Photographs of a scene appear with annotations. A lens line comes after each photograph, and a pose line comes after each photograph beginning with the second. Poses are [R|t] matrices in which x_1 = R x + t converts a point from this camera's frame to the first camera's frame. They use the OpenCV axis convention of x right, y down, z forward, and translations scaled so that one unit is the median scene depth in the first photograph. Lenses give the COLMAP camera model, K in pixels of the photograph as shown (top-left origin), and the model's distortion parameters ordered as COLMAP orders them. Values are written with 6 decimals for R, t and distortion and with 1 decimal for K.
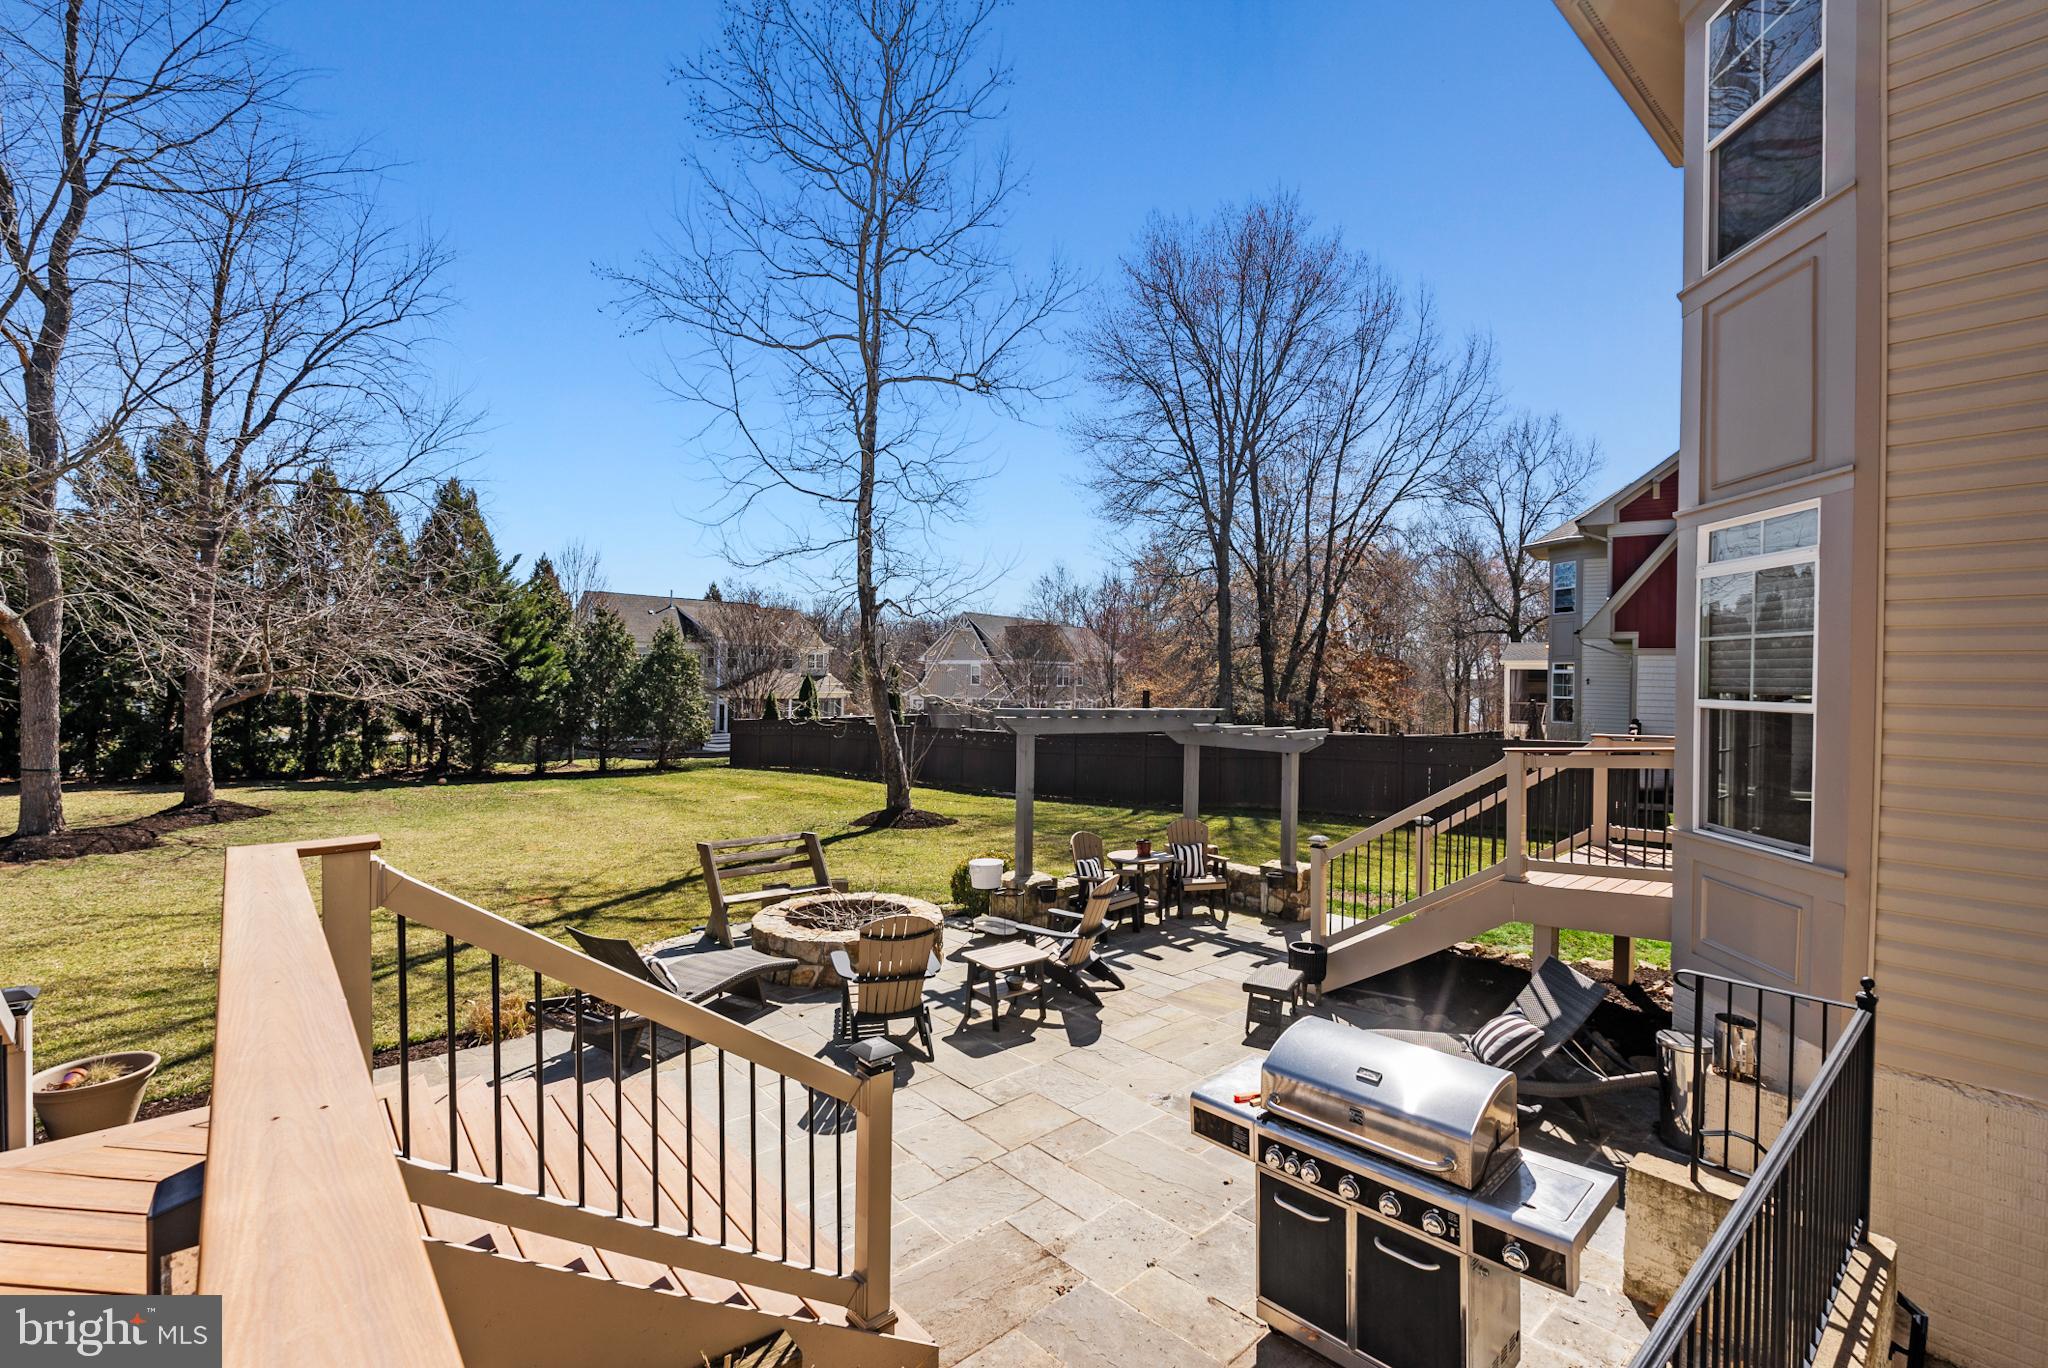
lens RADIAL K [[892.3, 0, 1024.0], [0, 892.3, 684.0], [0, 0, 1]] dist [-0.006824, -0.000797]
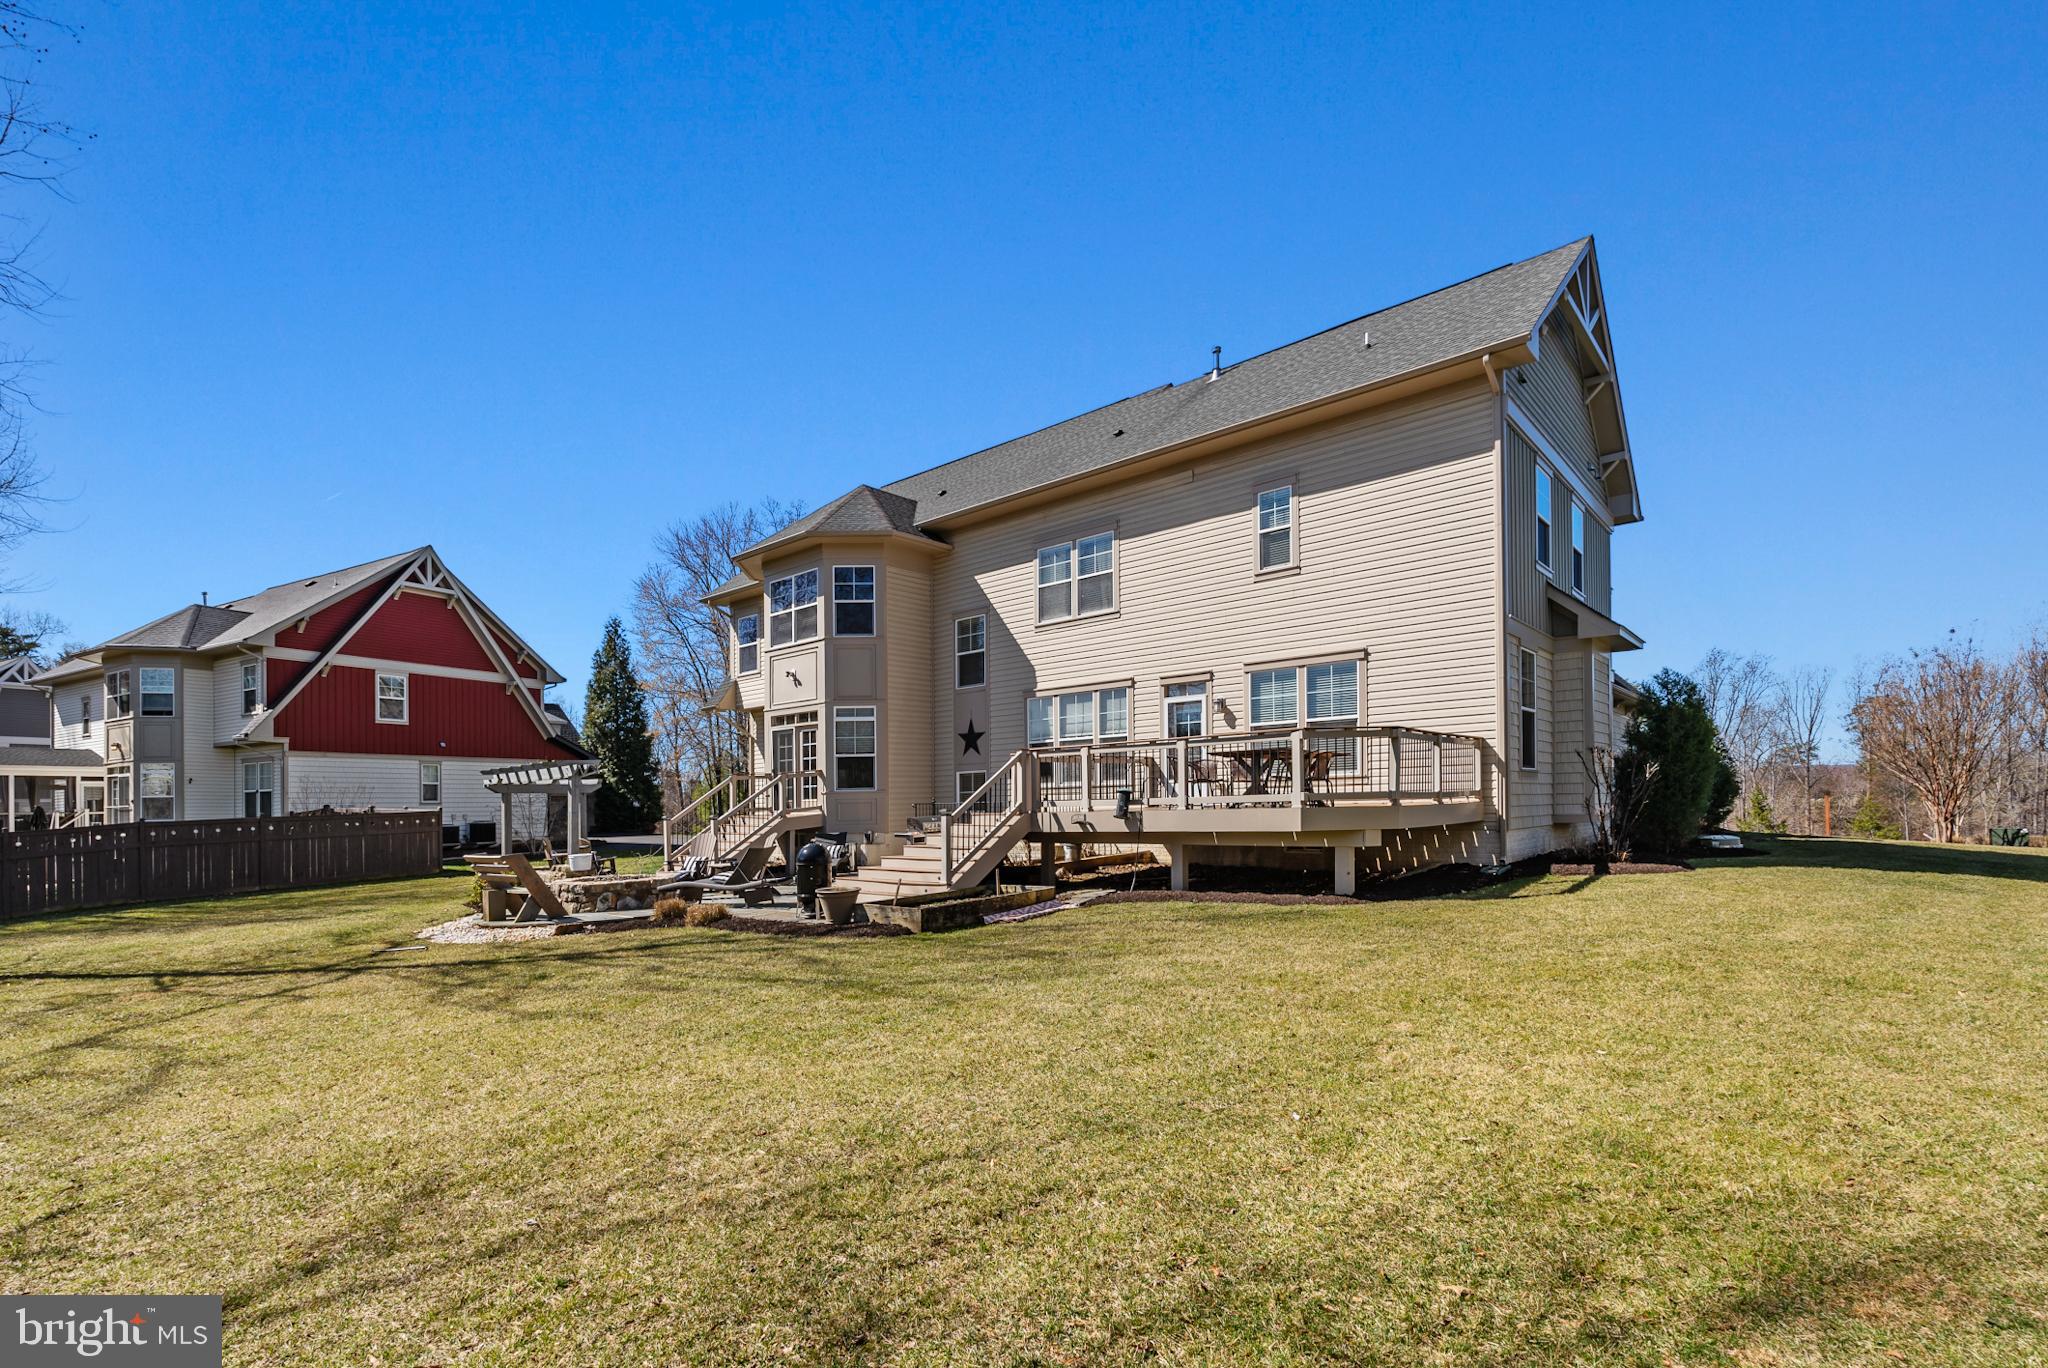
lens RADIAL K [[911.4, 0, 1024.7], [0, 911.4, 786.2], [0, 0, 1]] dist [-0.001824, 0.000980]
pose [[-0.144763, 0.008112, 0.989433, -0.673374], [0.029503, 0.999557, -0.003879, 0.041837], [-0.989026, 0.028630, -0.144938, 0.171254]]
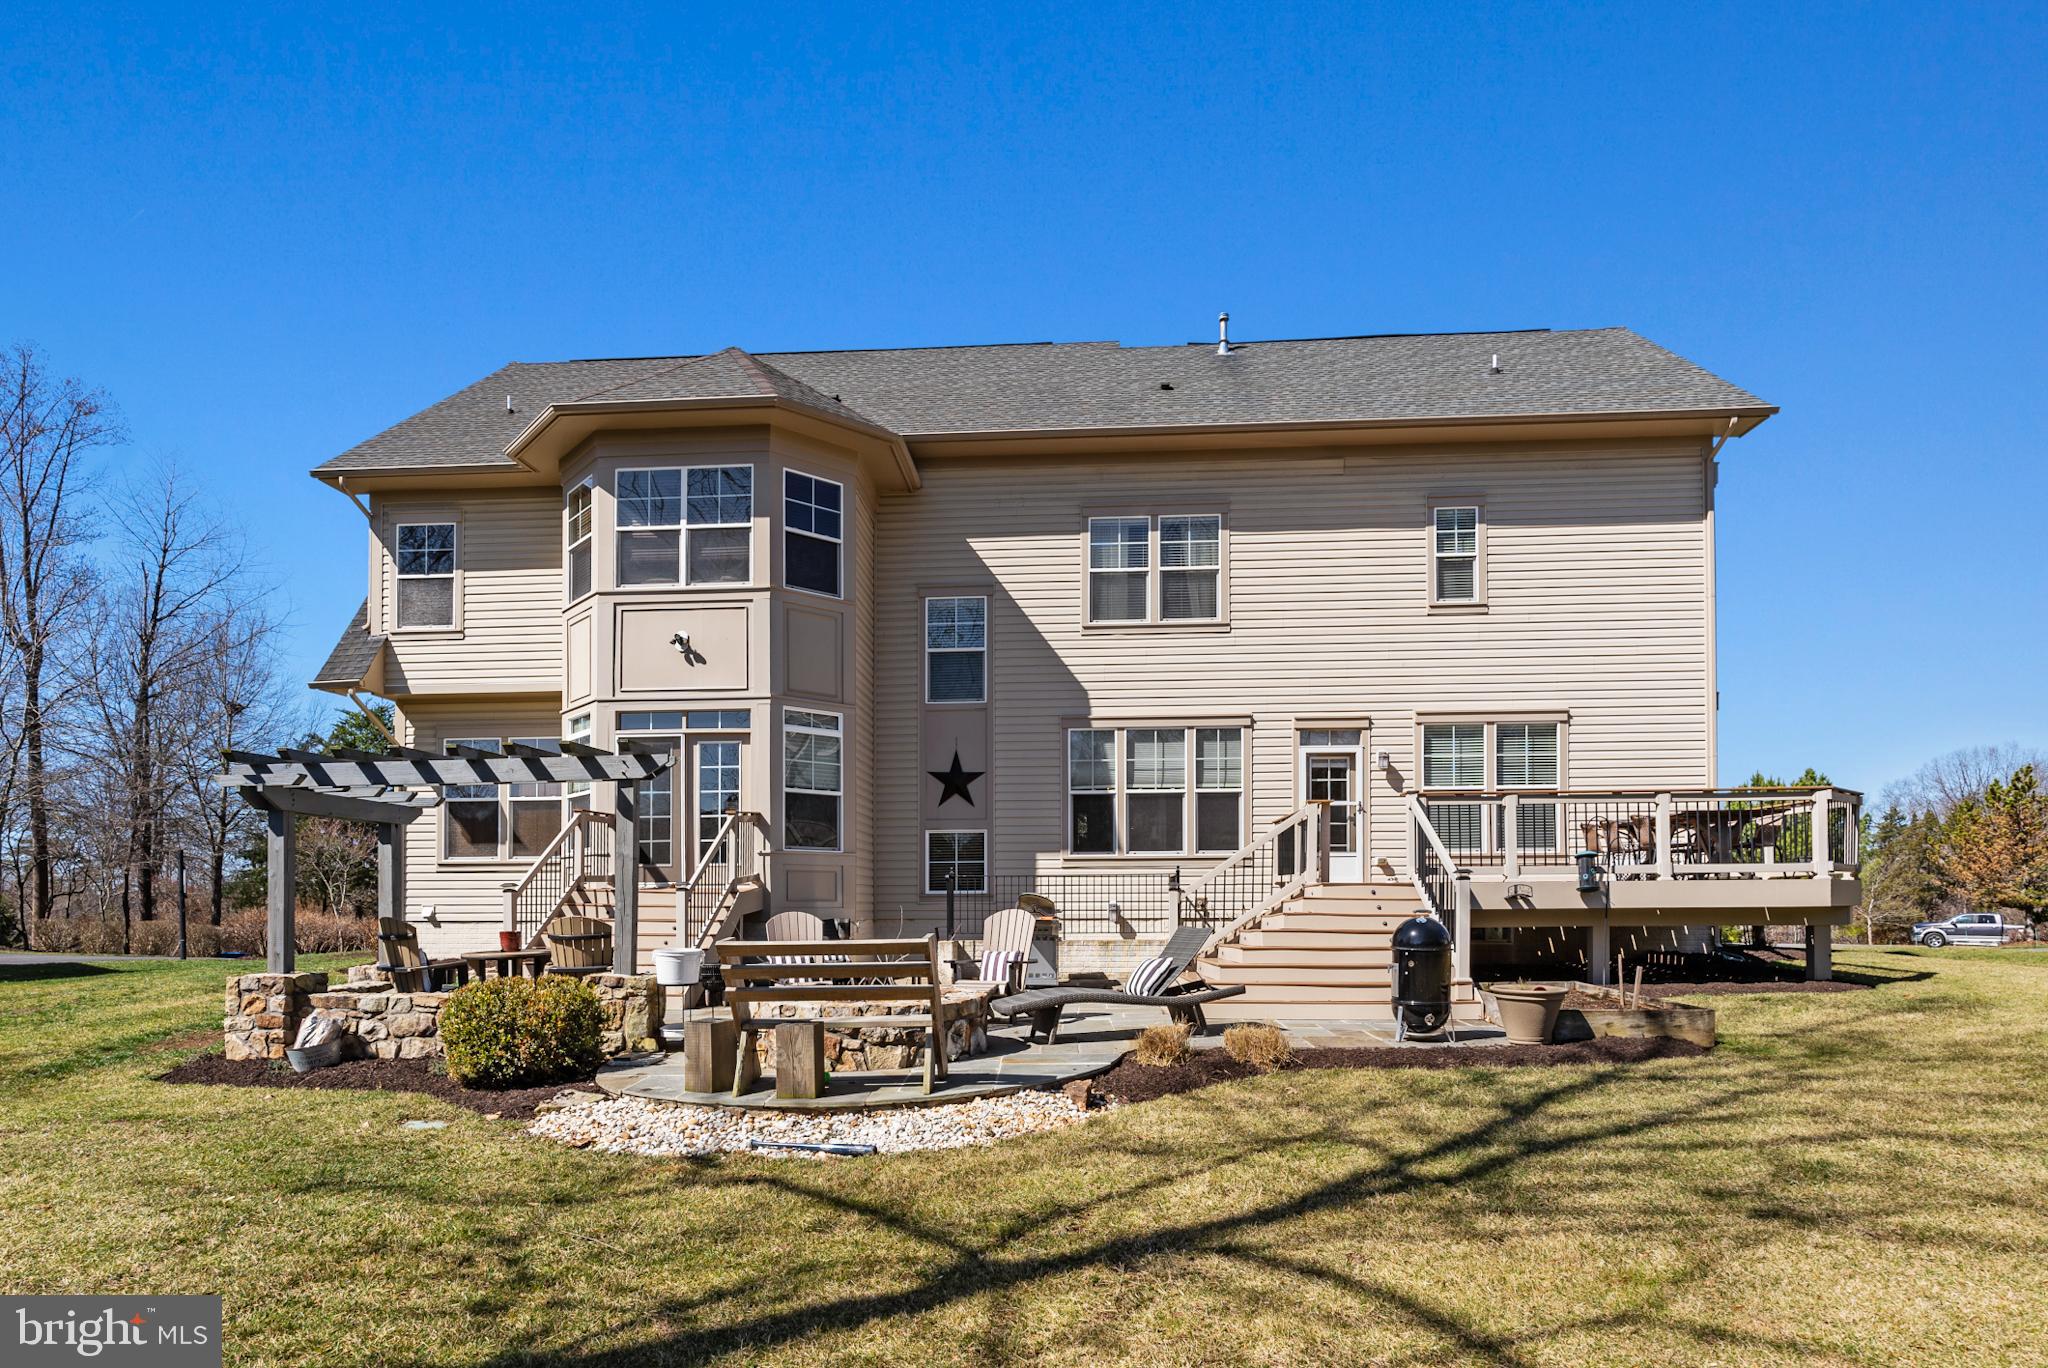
lens RADIAL K [[1096.4, 0, 1028.3], [0, 1096.4, 909.0], [0, 0, 1]] dist [0.000403, -0.000163]
pose [[-0.703743, -0.016947, 0.710252, -0.342459], [0.001014, 0.999691, 0.024857, 0.055645], [-0.710454, 0.018213, -0.703508, 0.545016]]
